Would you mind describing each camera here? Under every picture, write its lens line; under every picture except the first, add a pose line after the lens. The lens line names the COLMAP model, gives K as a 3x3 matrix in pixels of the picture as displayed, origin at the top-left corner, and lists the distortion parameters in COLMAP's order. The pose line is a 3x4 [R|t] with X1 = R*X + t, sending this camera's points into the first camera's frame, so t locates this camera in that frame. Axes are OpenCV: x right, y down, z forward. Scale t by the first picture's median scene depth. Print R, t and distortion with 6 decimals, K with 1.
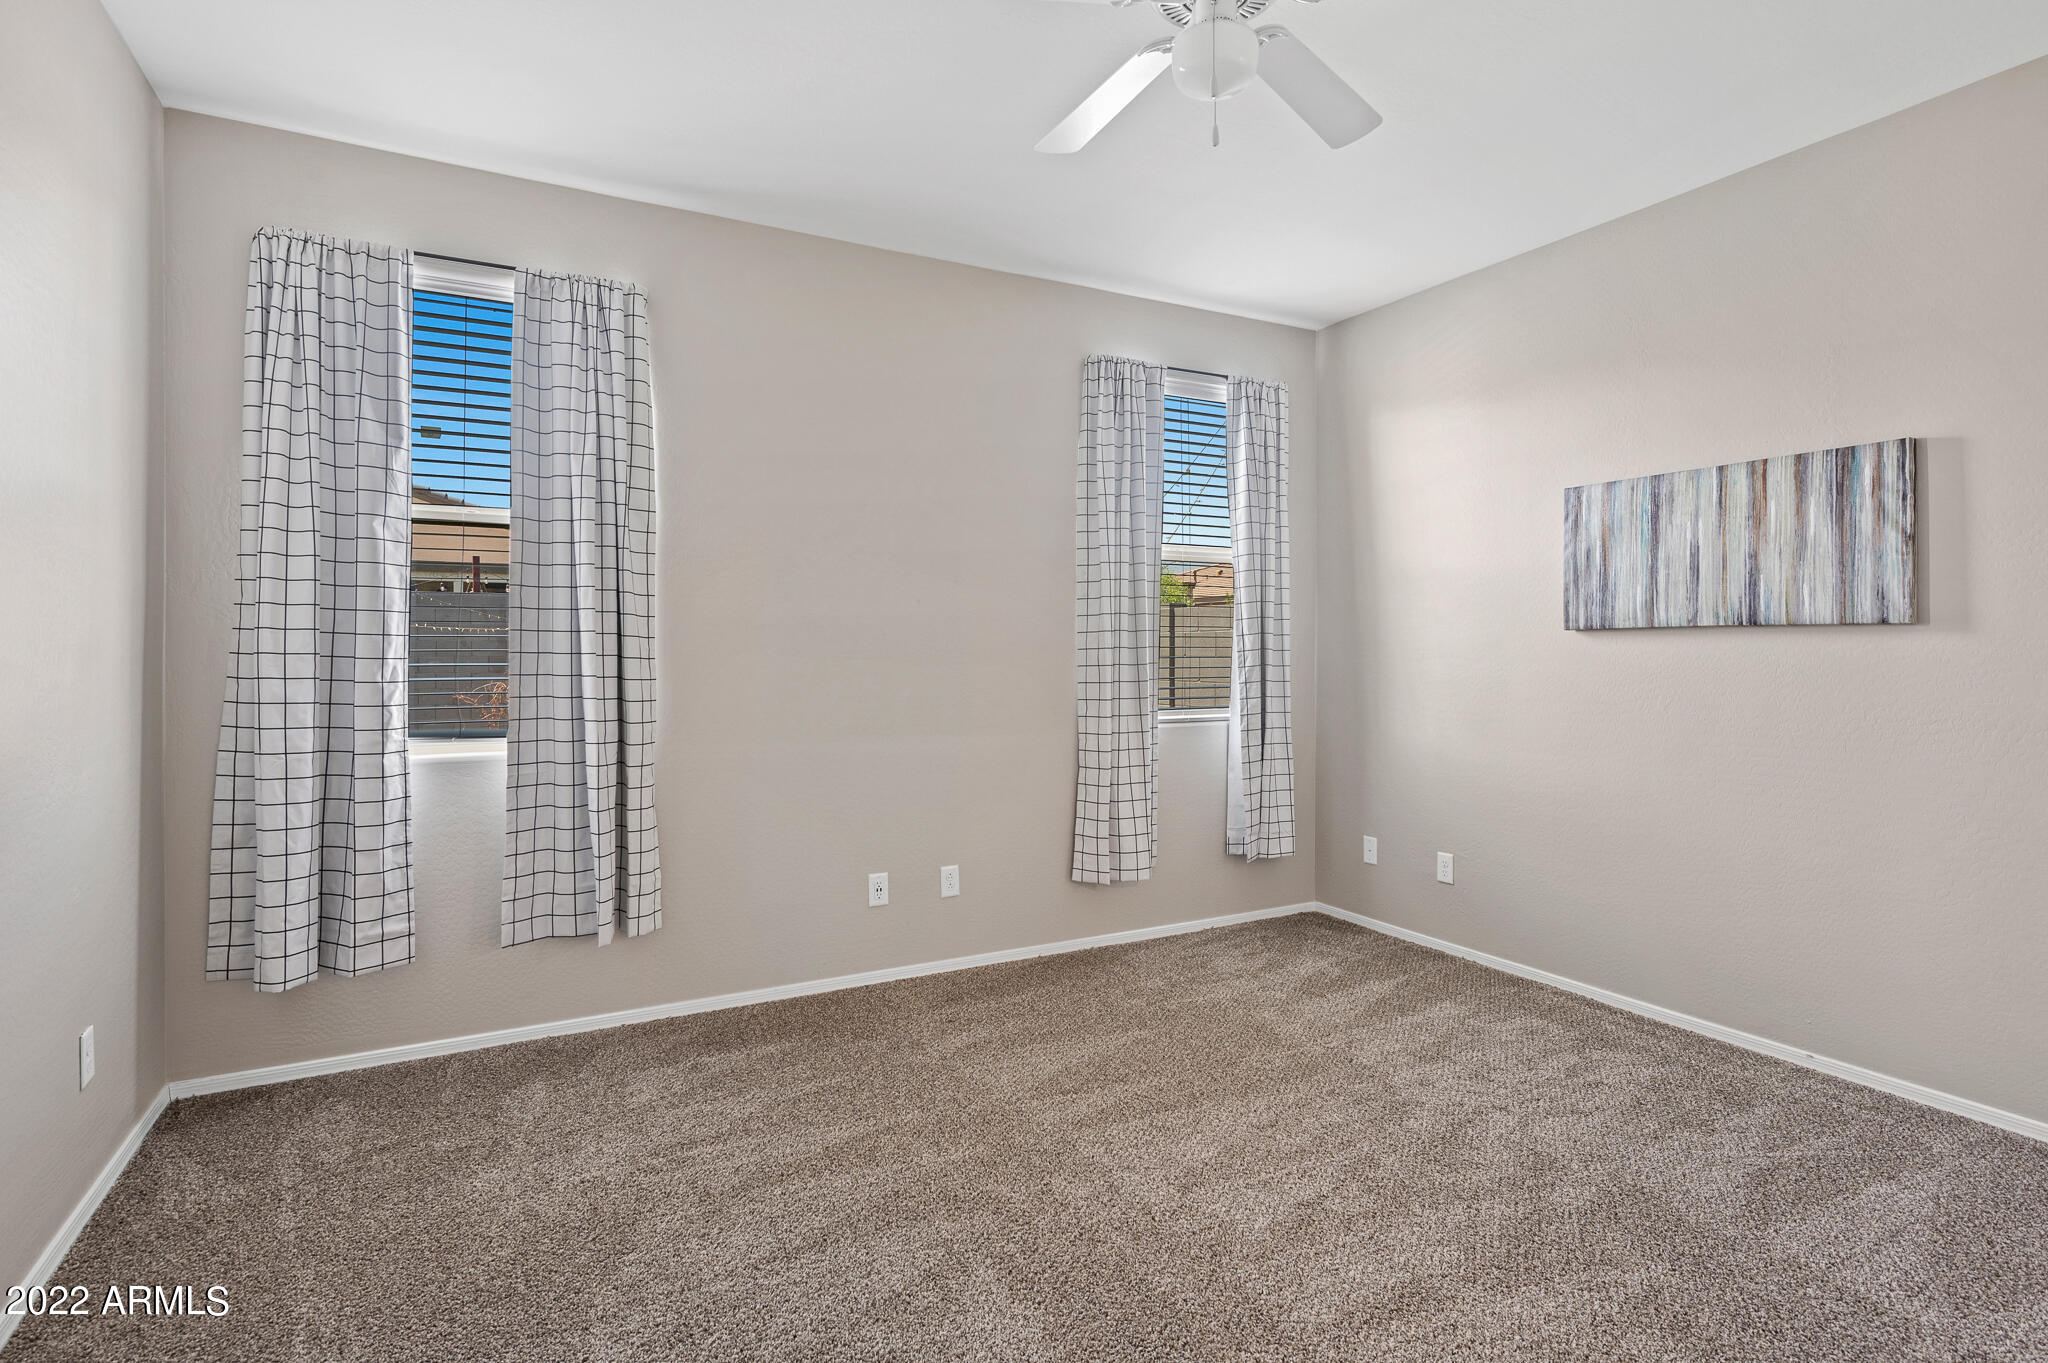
lens RADIAL K [[998.1, 0, 1027.3], [0, 998.1, 663.2], [0, 0, 1]] dist [-0.001515, 0.000206]
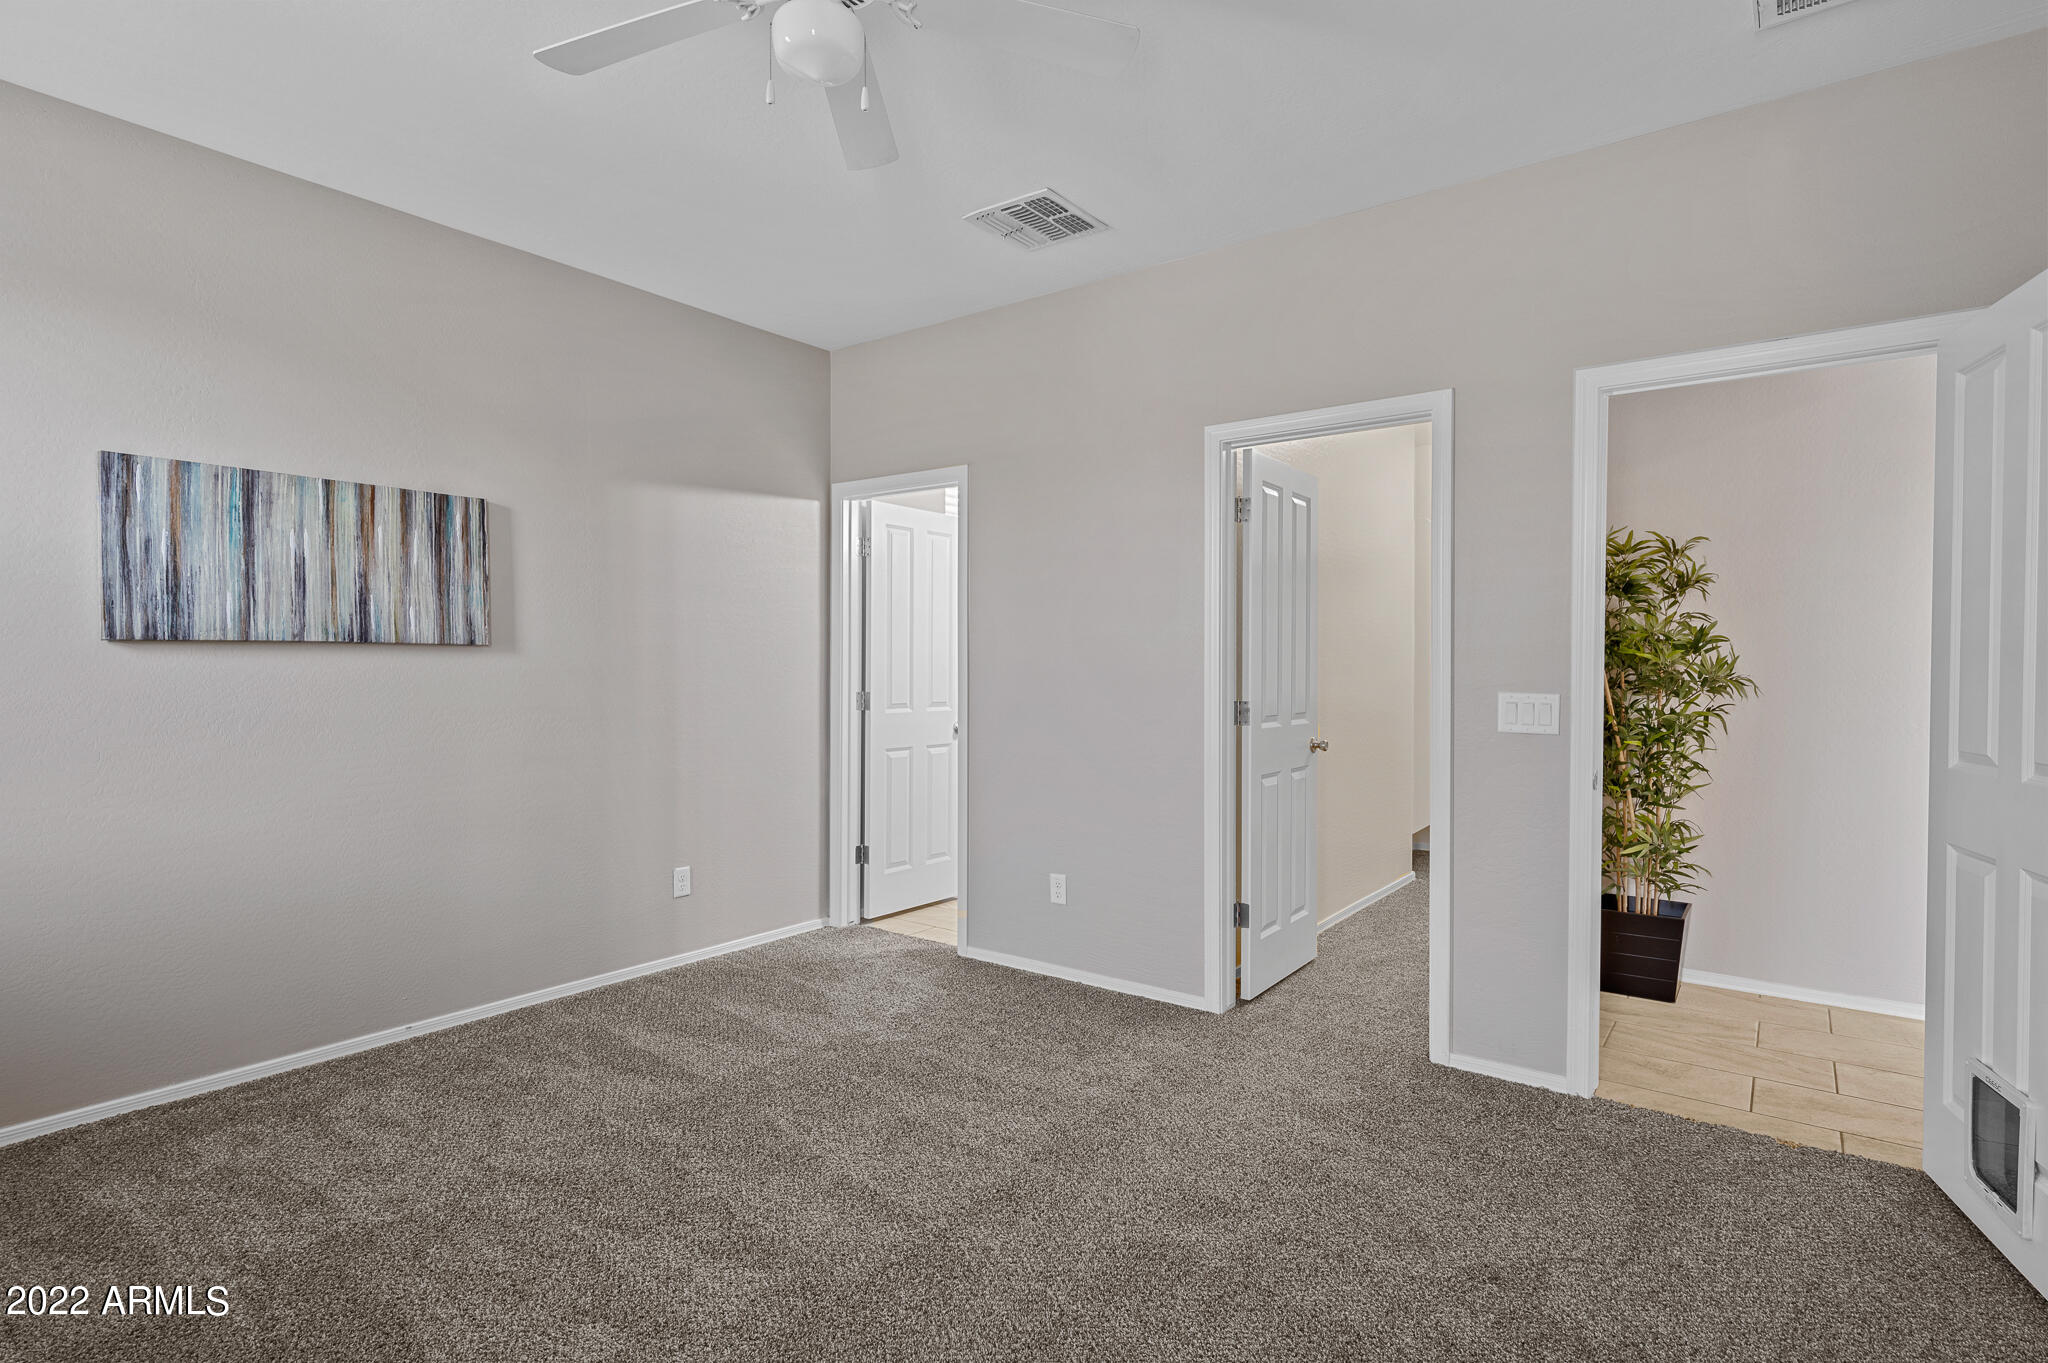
lens RADIAL K [[998.1, 0, 1030.4], [0, 998.1, 675.9], [0, 0, 1]] dist [-0.001515, 0.000206]
pose [[-0.400974, -0.013120, 0.915995, -0.496275], [0.008098, 0.999808, 0.017866, -0.015657], [-0.916054, 0.014582, -0.400791, 0.766000]]
